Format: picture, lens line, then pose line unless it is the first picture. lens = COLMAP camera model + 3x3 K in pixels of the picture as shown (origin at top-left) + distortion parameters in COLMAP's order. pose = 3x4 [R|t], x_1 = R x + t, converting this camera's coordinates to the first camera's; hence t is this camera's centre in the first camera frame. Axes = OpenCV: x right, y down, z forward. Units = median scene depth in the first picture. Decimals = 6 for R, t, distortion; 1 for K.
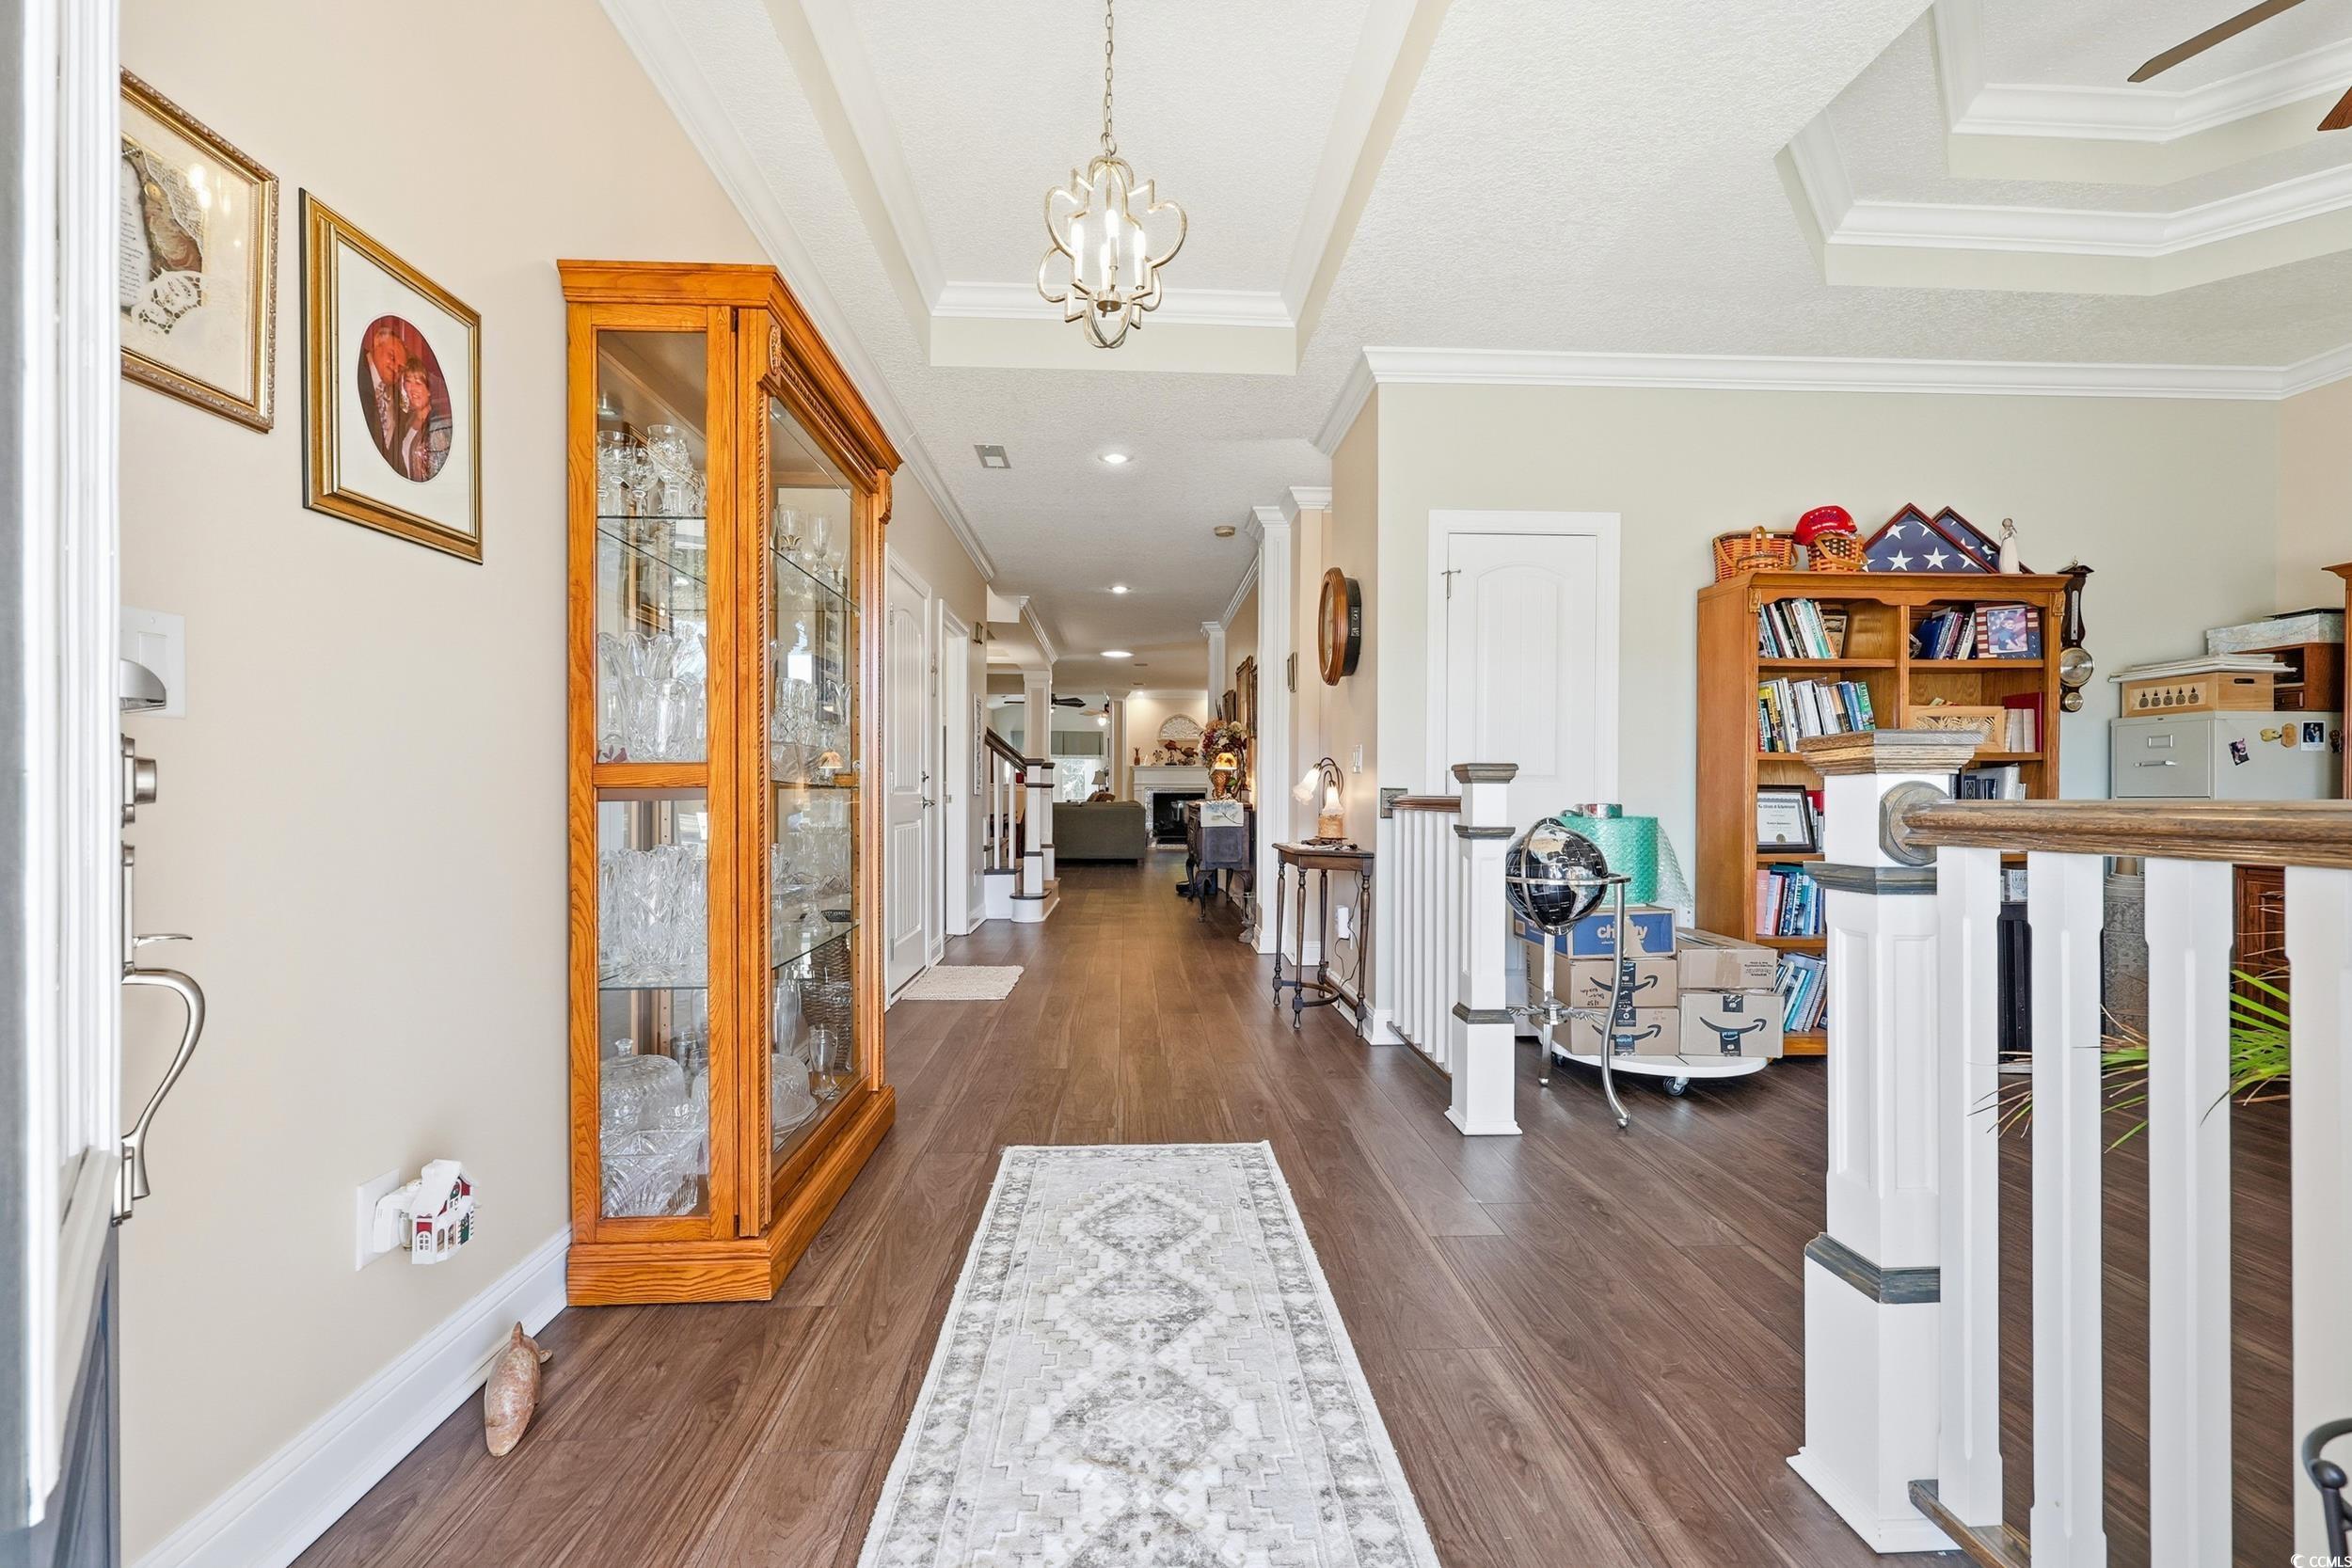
lens RADIAL K [[965.0, 0, 1179.9], [0, 965.0, 787.8], [0, 0, 1]] dist [0.005941, 0.000208]
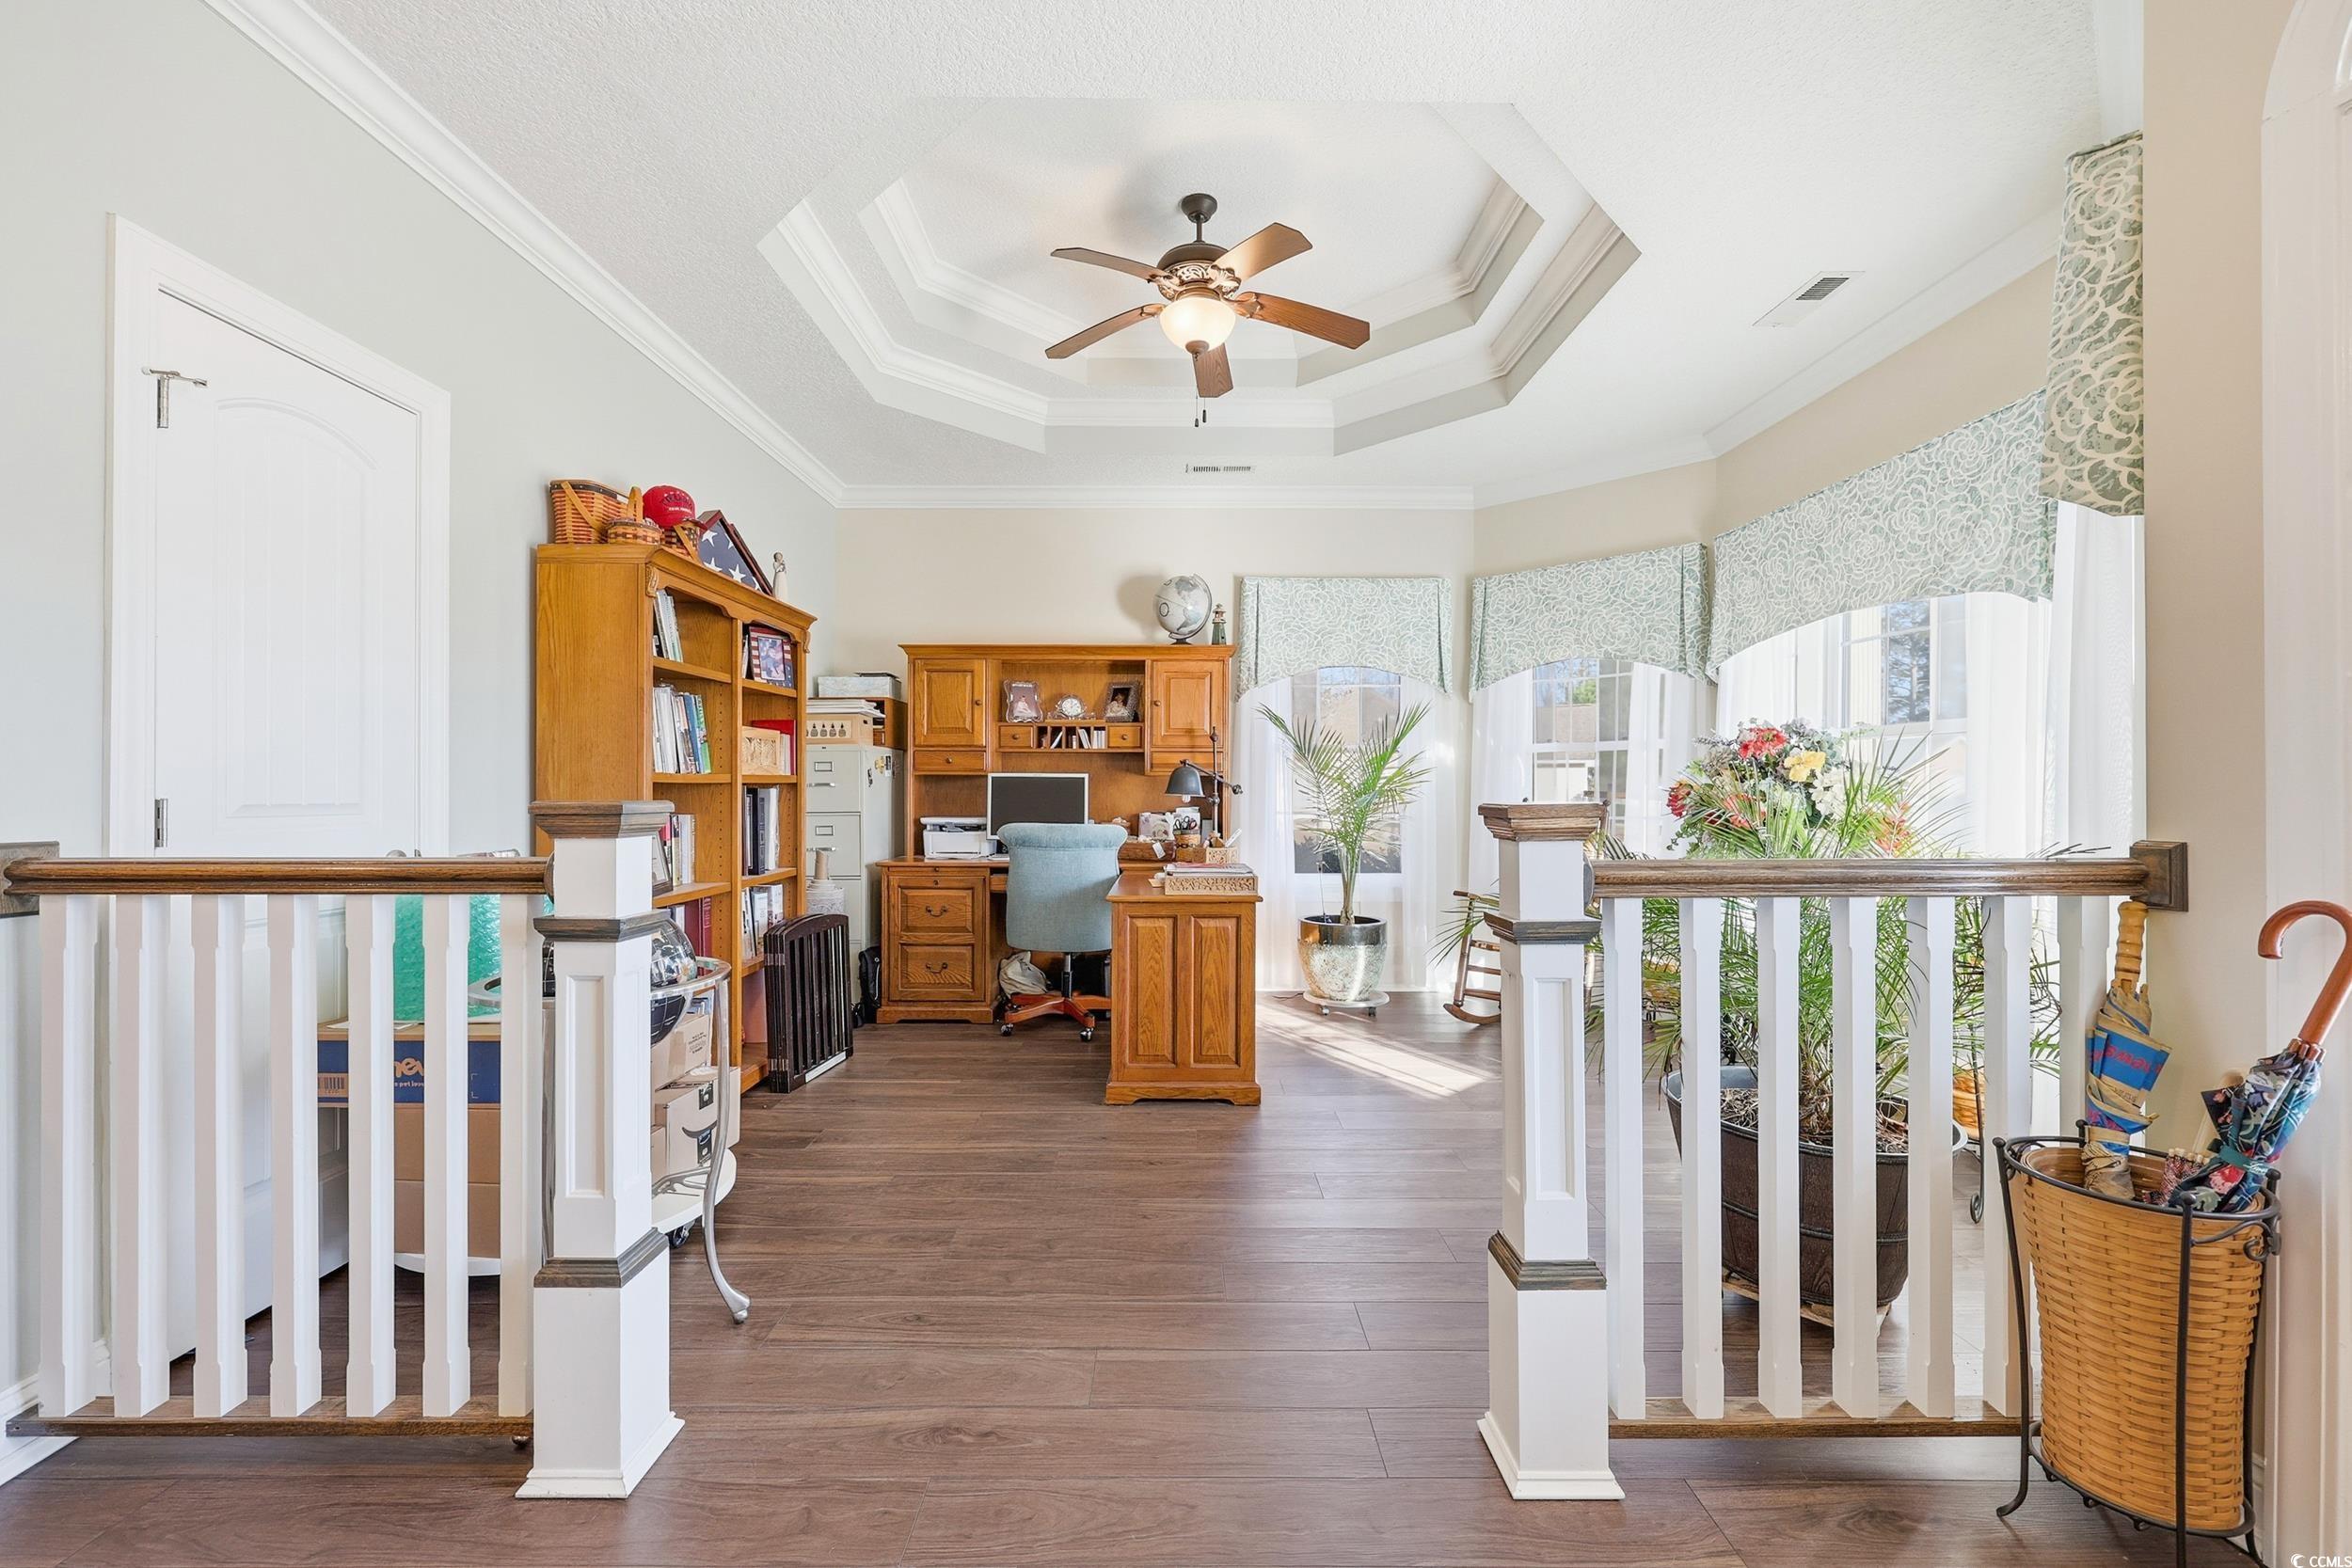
lens RADIAL K [[965.0, 0, 1174.7], [0, 965.0, 788.6], [0, 0, 1]] dist [0.005941, 0.000208]
pose [[0.063219, -0.004883, 0.997988, -0.166672], [-0.003452, 0.999981, 0.005111, -0.028220], [-0.997994, -0.003768, 0.063201, 0.503882]]
